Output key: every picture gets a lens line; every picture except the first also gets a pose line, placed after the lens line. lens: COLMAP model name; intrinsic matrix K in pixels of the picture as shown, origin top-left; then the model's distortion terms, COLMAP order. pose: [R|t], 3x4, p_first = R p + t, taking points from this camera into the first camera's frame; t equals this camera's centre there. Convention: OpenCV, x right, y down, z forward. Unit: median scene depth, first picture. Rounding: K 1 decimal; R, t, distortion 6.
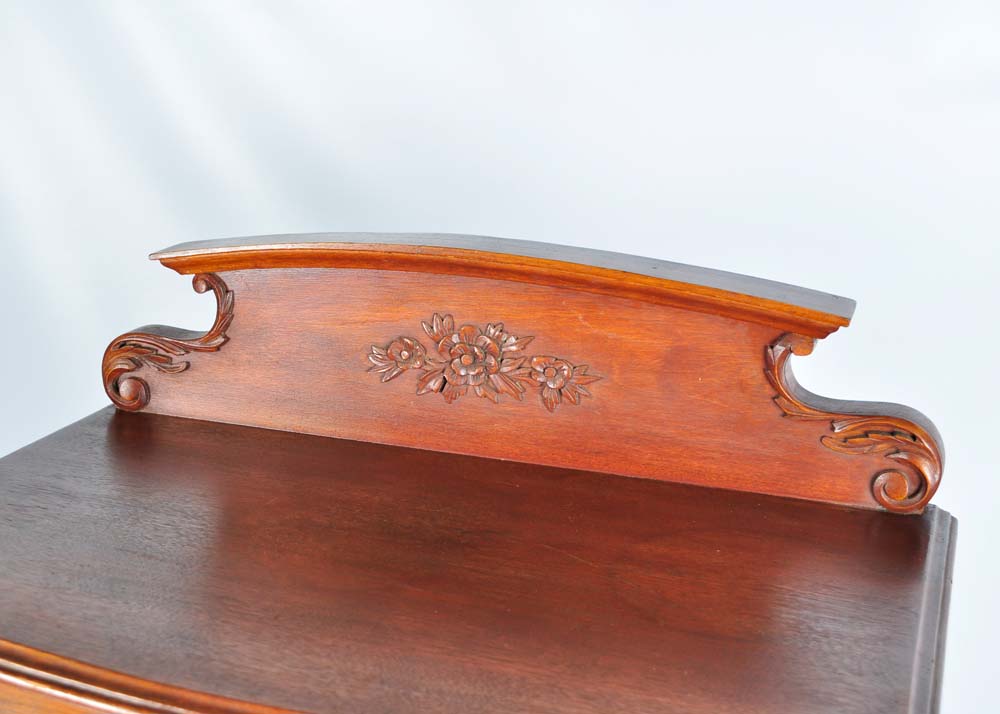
lens RADIAL K [[1442.9, 0, 502.8], [0, 1442.9, 359.2], [0, 0, 1]] dist [-0.041142, 0.000000]
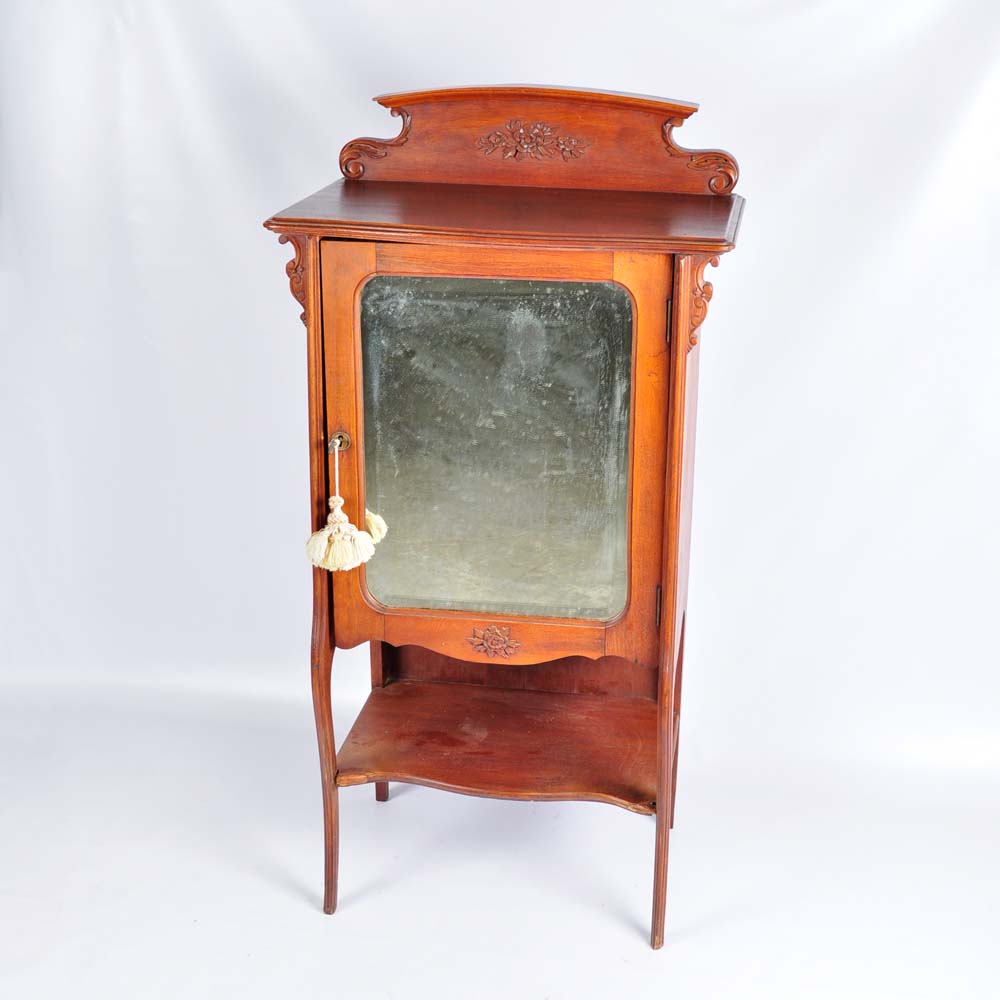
lens RADIAL K [[1655.9, 0, 503.7], [0, 1655.9, 459.5], [0, 0, 1]] dist [-0.068010, 0.000000]
pose [[0.989053, -0.054472, 0.137141, -0.446700], [0.046428, 0.997046, 0.061185, 0.340427], [-0.140069, -0.054148, 0.988660, -1.561504]]
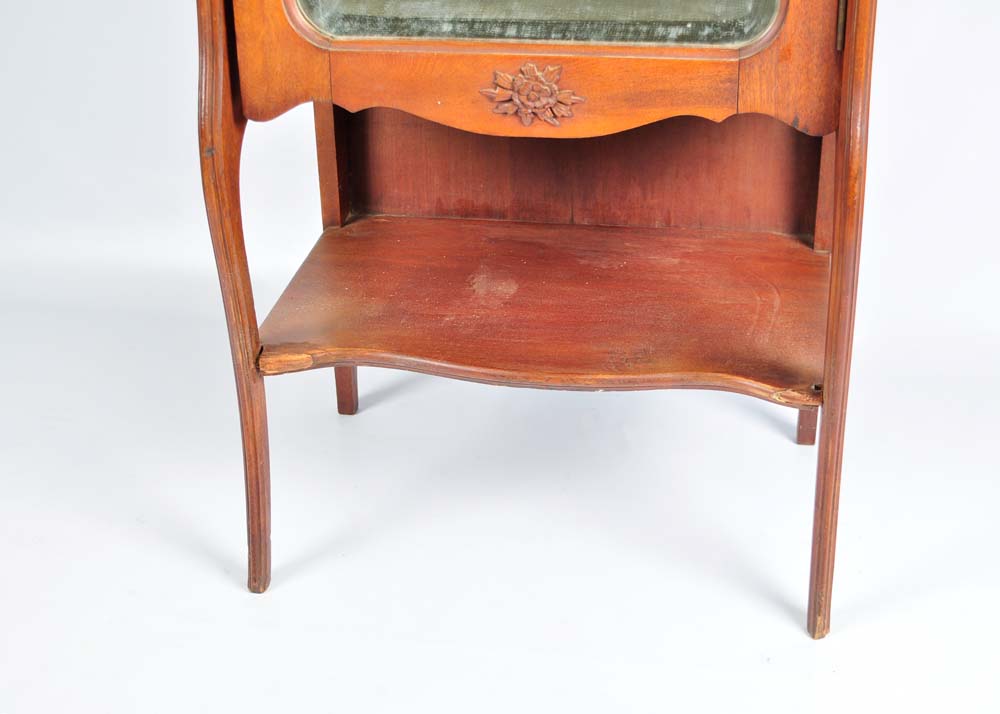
lens RADIAL K [[1738.8, 0, 504.2], [0, 1738.8, 353.4], [0, 0, 1]] dist [-0.019313, 0.000000]
pose [[0.986989, -0.094101, 0.130374, -0.362390], [0.067703, 0.978691, 0.193857, 0.696614], [-0.145838, -0.182508, 0.972328, -0.528683]]
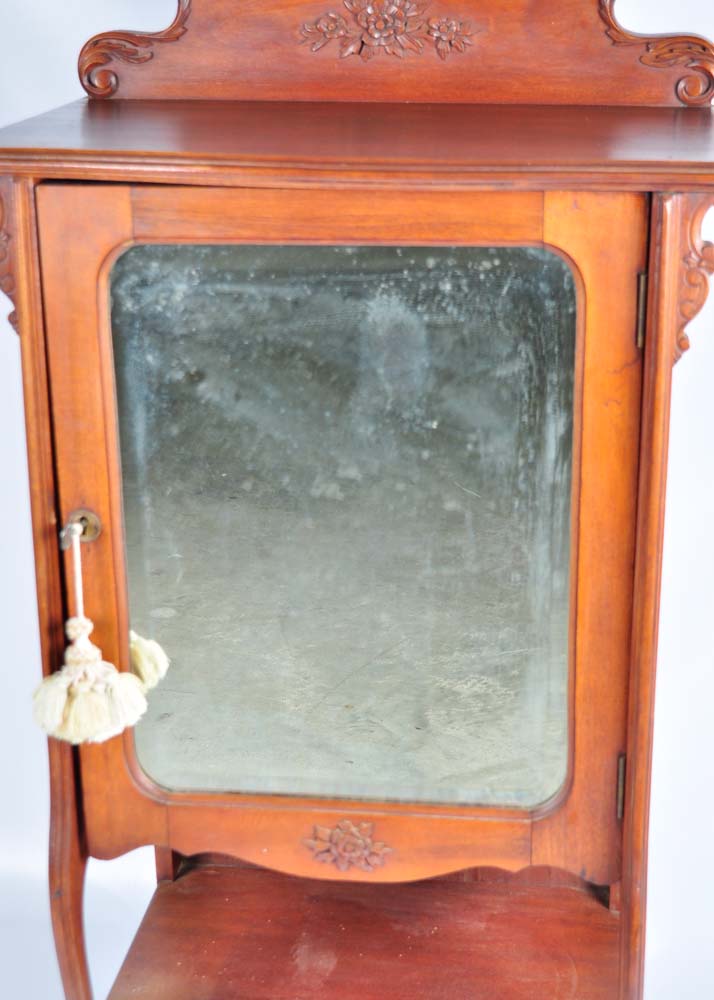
lens RADIAL K [[1738.8, 0, 358.9], [0, 1738.8, 496.5], [0, 0, 1]] dist [-0.019313, 0.000000]
pose [[0.983991, -0.081350, 0.158565, -0.350916], [0.070089, 0.994689, 0.075371, 0.327688], [-0.163855, -0.063051, 0.984467, -0.658497]]
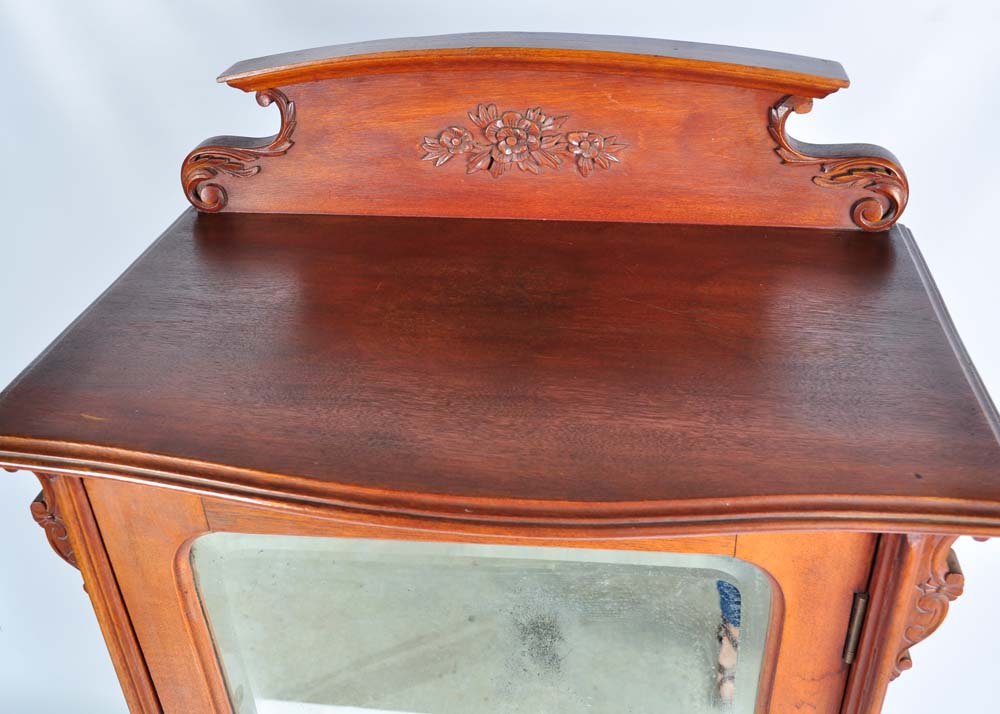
lens RADIAL K [[1007.1, 0, 491.0], [0, 1007.1, 356.4], [0, 0, 1]] dist [-0.079291, 0.000000]
pose [[0.982908, -0.140420, 0.119053, -0.168949], [0.102577, 0.954736, 0.279207, -0.064327], [-0.152870, -0.262223, 0.952822, 0.177860]]
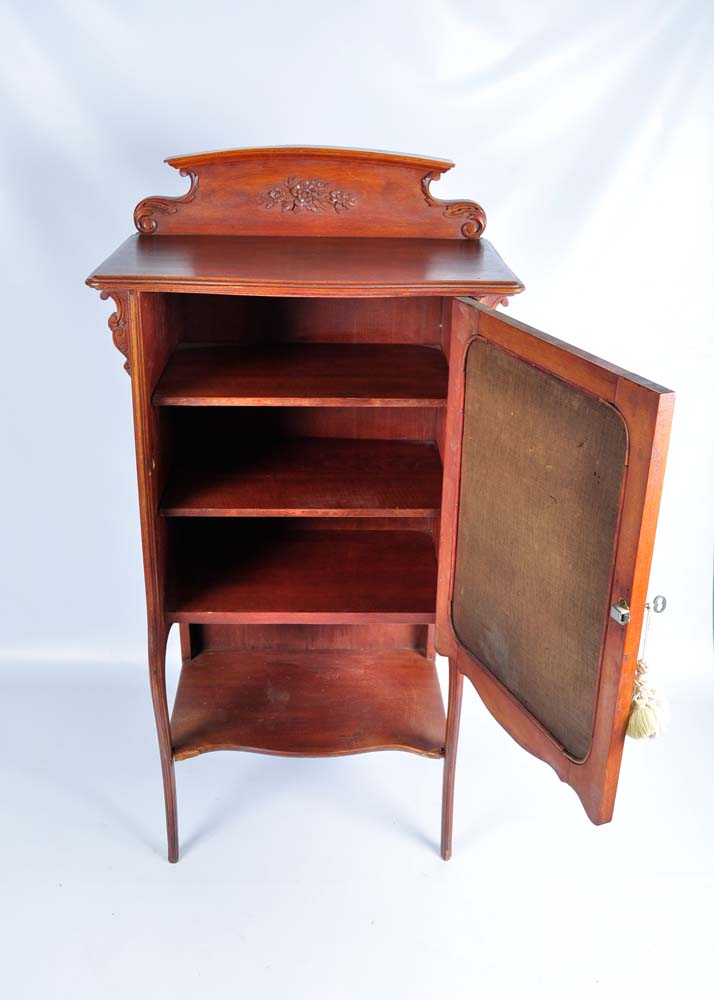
lens RADIAL K [[1052.5, 0, 358.0], [0, 1052.5, 499.1], [0, 0, 1]] dist [-0.077721, 0.000000]
pose [[0.940883, -0.139681, 0.308590, -0.589205], [0.090106, 0.981403, 0.169495, 0.226234], [-0.326526, -0.131669, 0.935972, -0.826644]]
